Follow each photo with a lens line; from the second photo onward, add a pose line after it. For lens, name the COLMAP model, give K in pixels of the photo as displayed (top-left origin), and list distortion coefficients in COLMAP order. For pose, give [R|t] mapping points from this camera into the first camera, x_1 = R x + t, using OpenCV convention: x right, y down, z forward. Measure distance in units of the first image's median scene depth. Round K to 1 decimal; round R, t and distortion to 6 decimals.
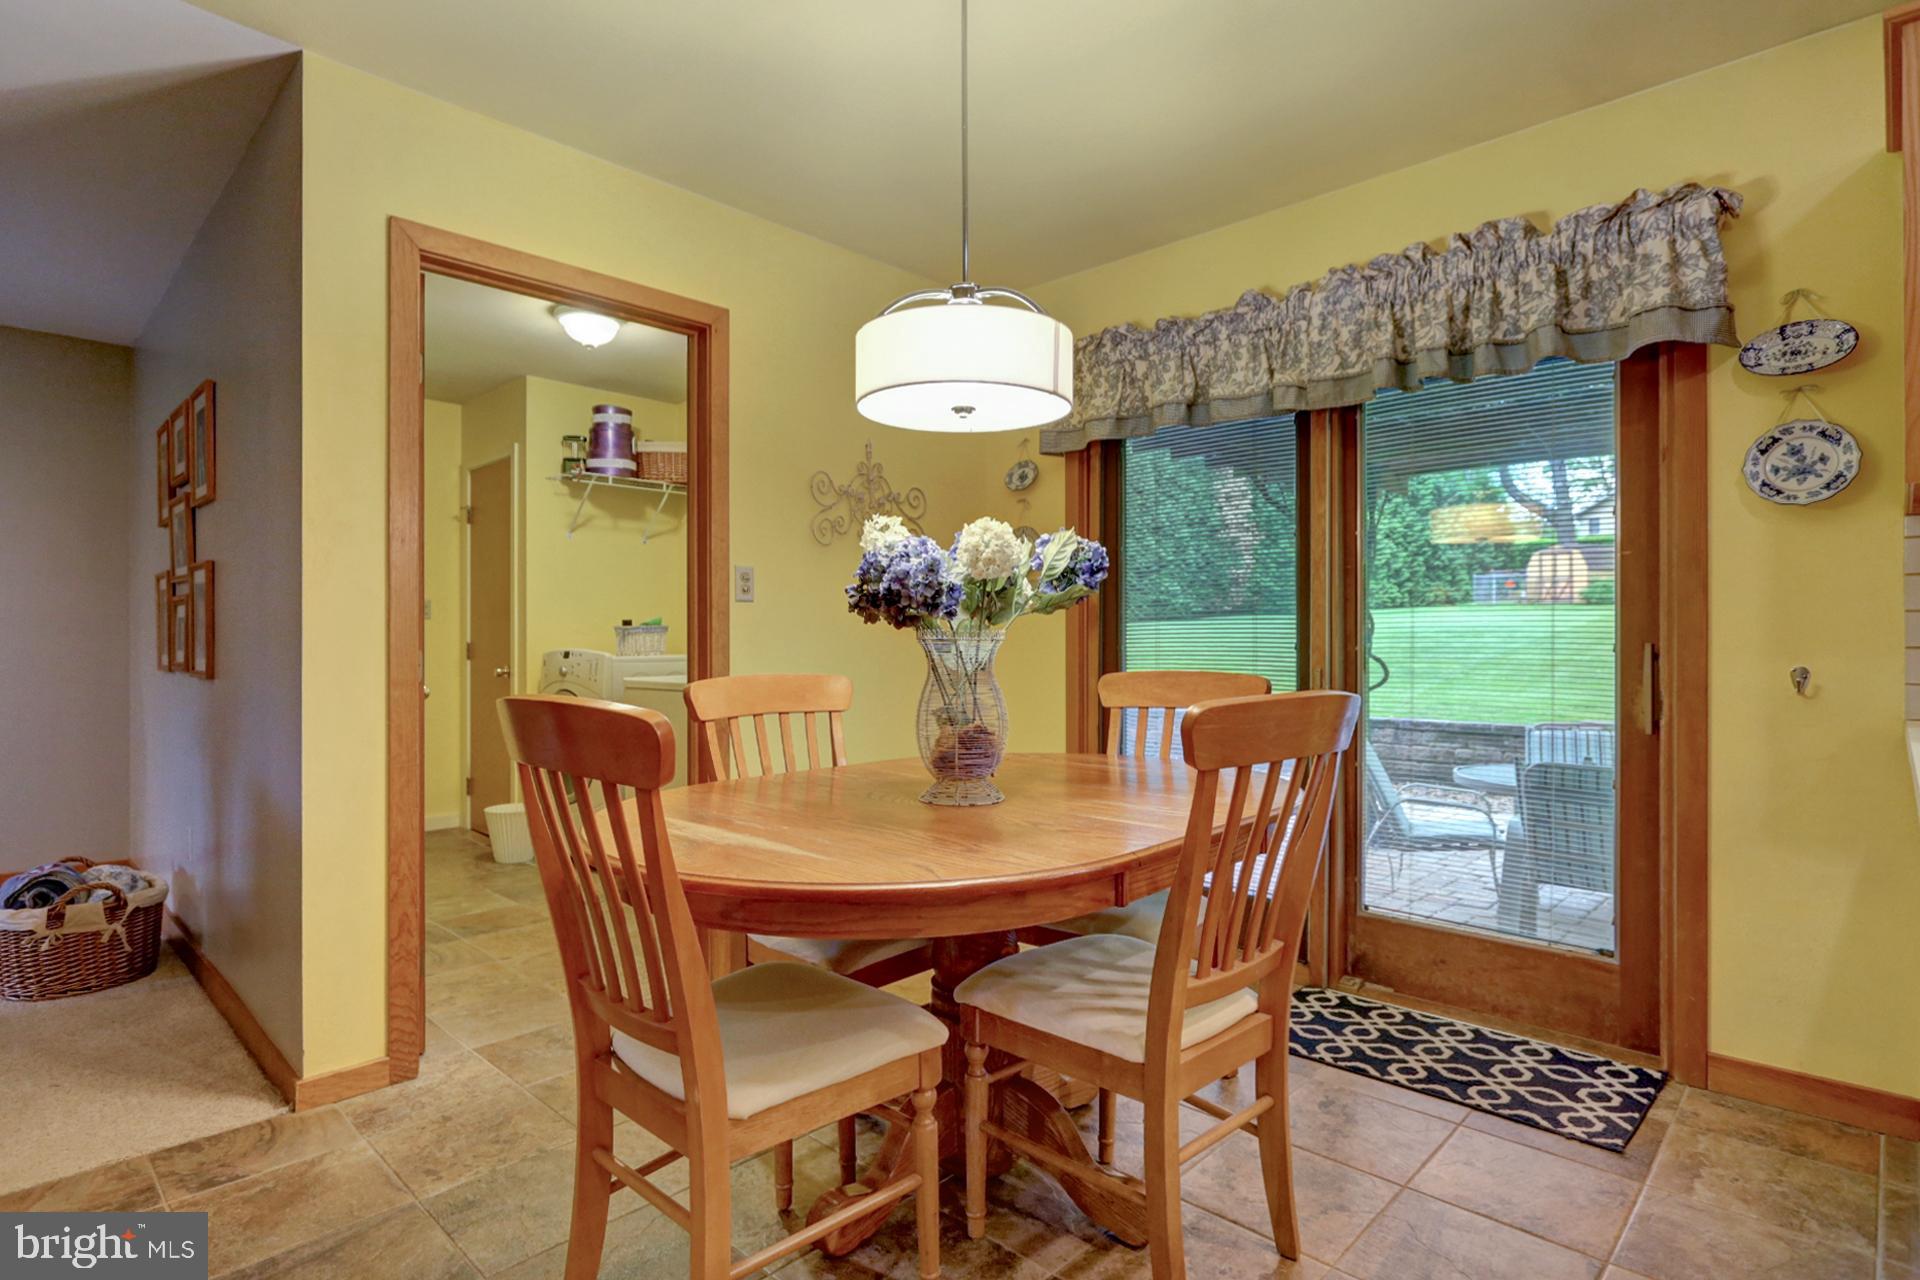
lens RADIAL K [[981.5, 0, 975.9], [0, 981.5, 646.0], [0, 0, 1]] dist [-0.025257, 0.003586]
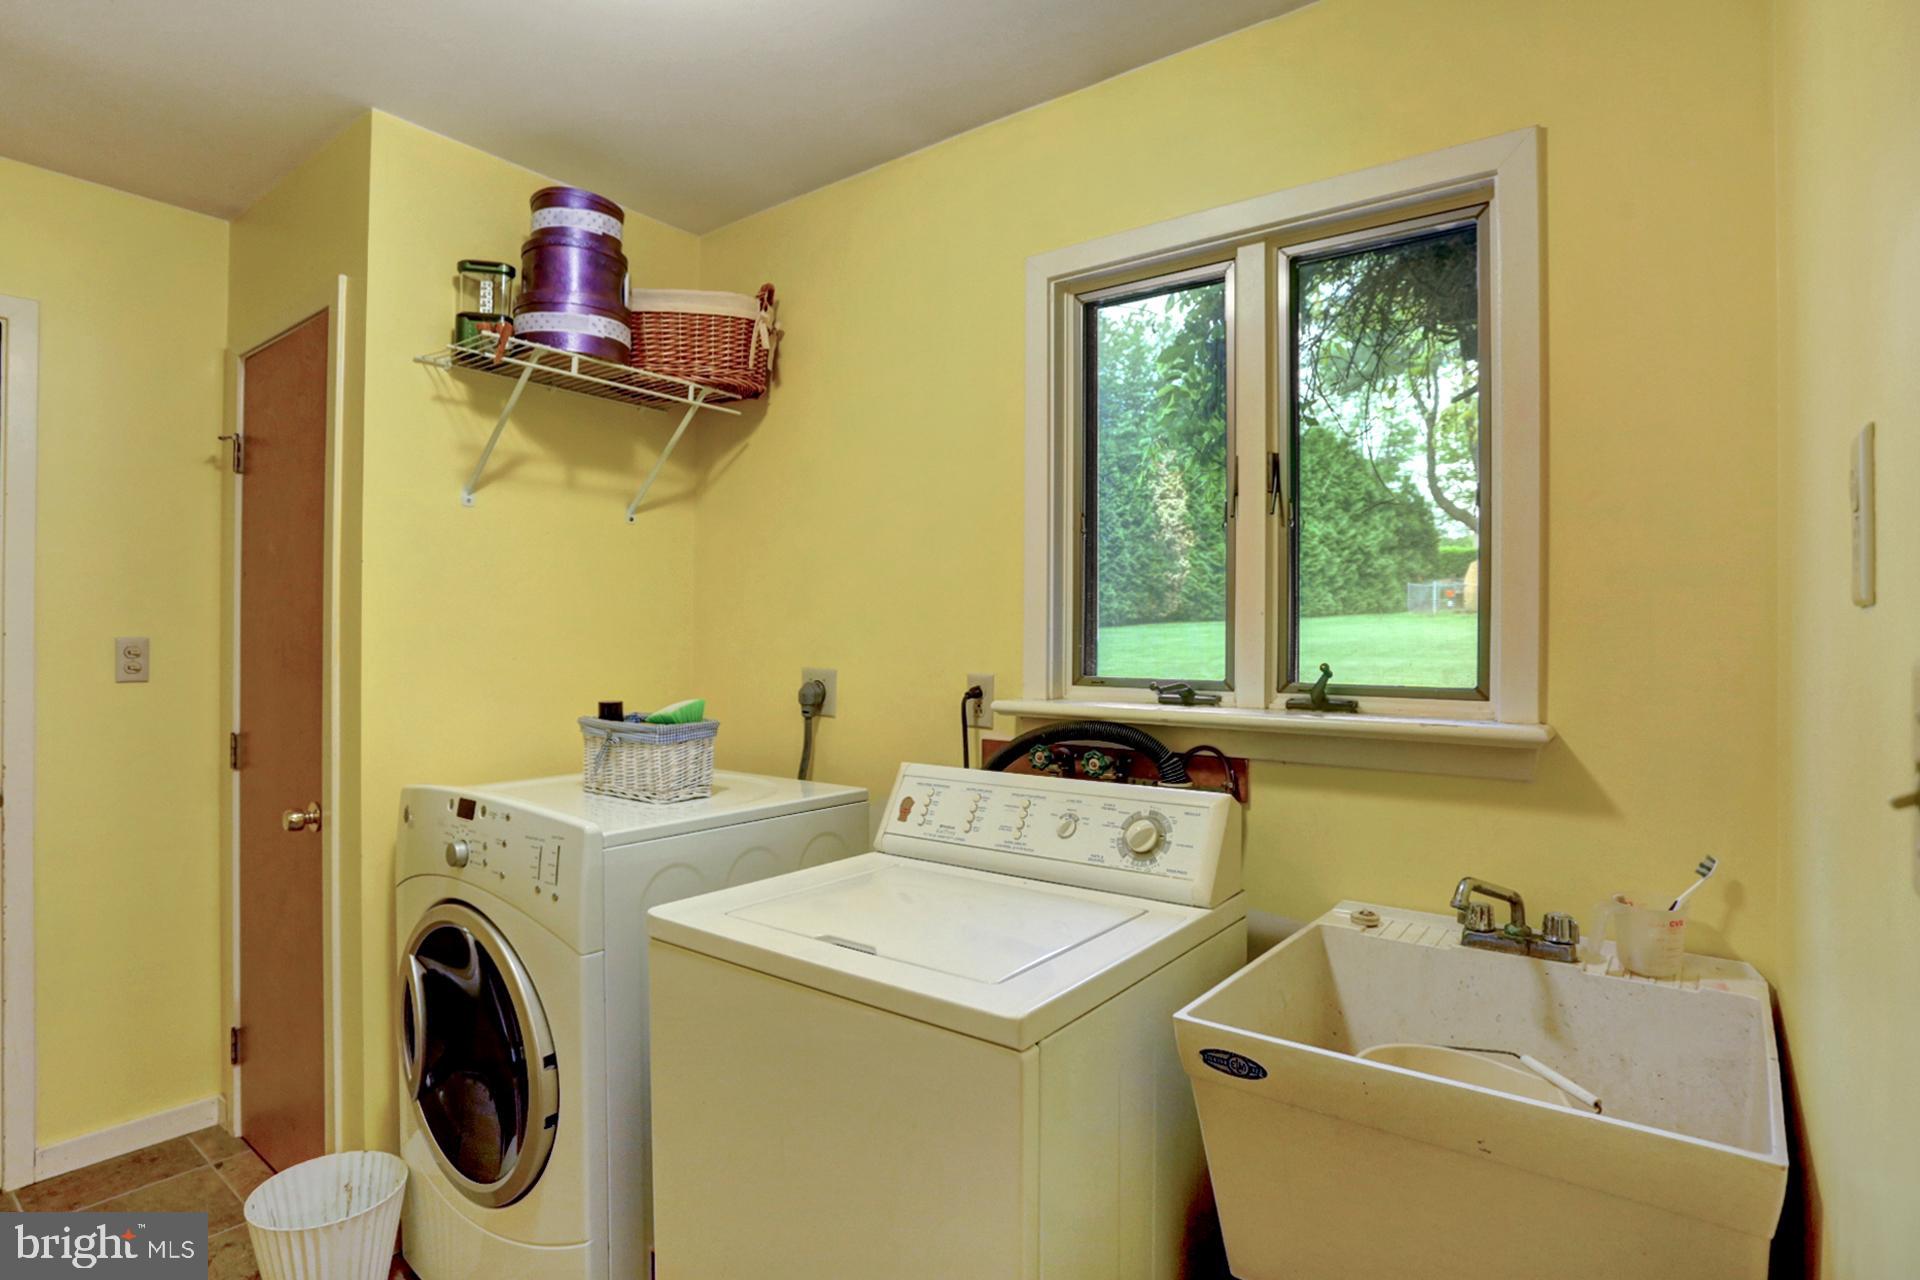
lens RADIAL K [[981.5, 0, 942.5], [0, 981.5, 650.7], [0, 0, 1]] dist [-0.025257, 0.003586]
pose [[0.996774, 0.010670, 0.079547, -0.227362], [-0.011160, 0.999921, 0.005720, -0.047948], [-0.079480, -0.006589, 0.996815, 0.522723]]
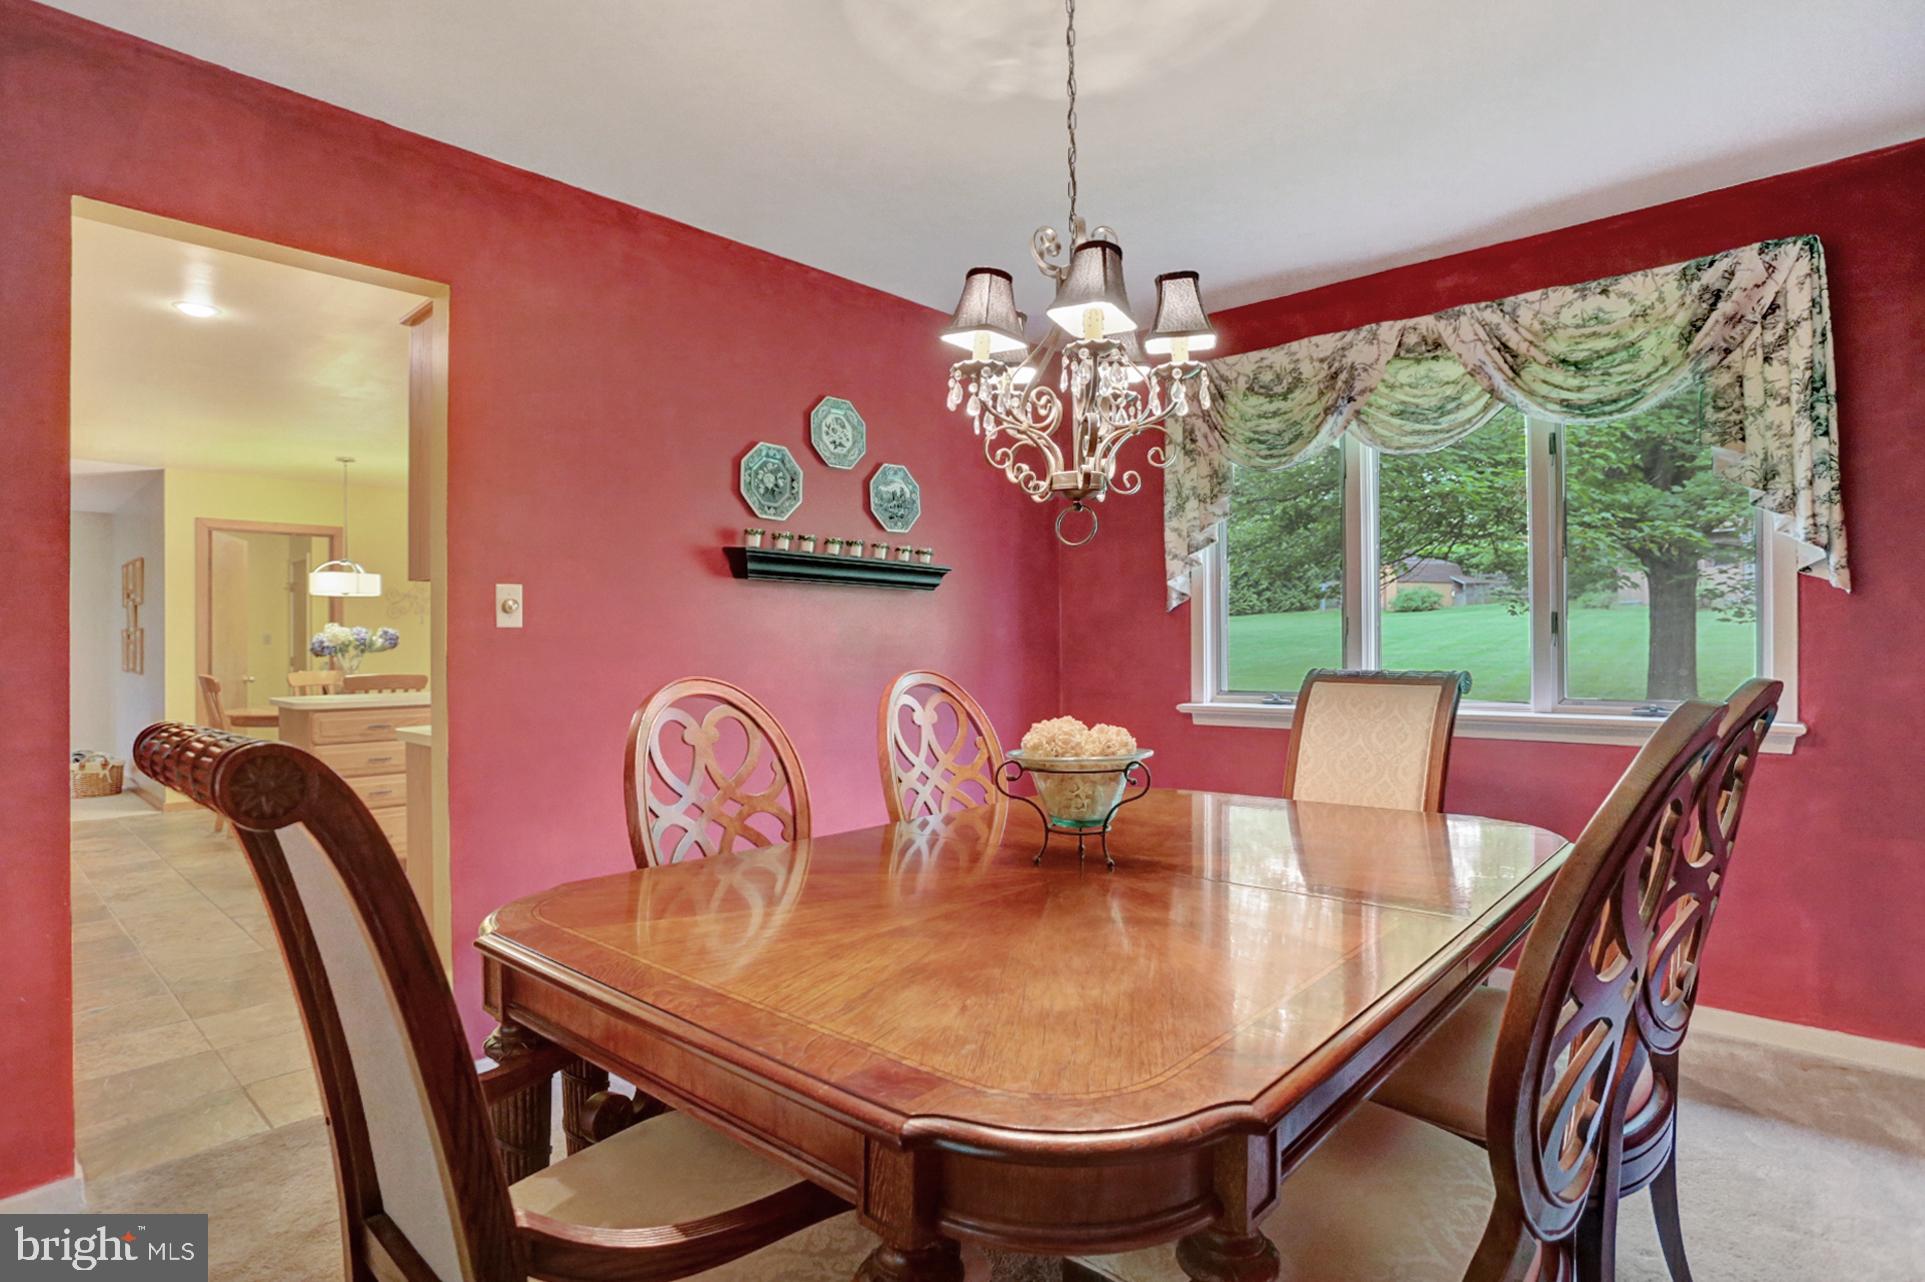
lens RADIAL K [[984.0, 0, 961.4], [0, 984.0, 646.2], [0, 0, 1]] dist [-0.025257, 0.003586]
pose [[0.999994, -0.003444, -0.000786, 0.782090], [0.003442, 0.999992, -0.001972, -0.015350], [0.000793, 0.001970, 0.999998, -0.884794]]
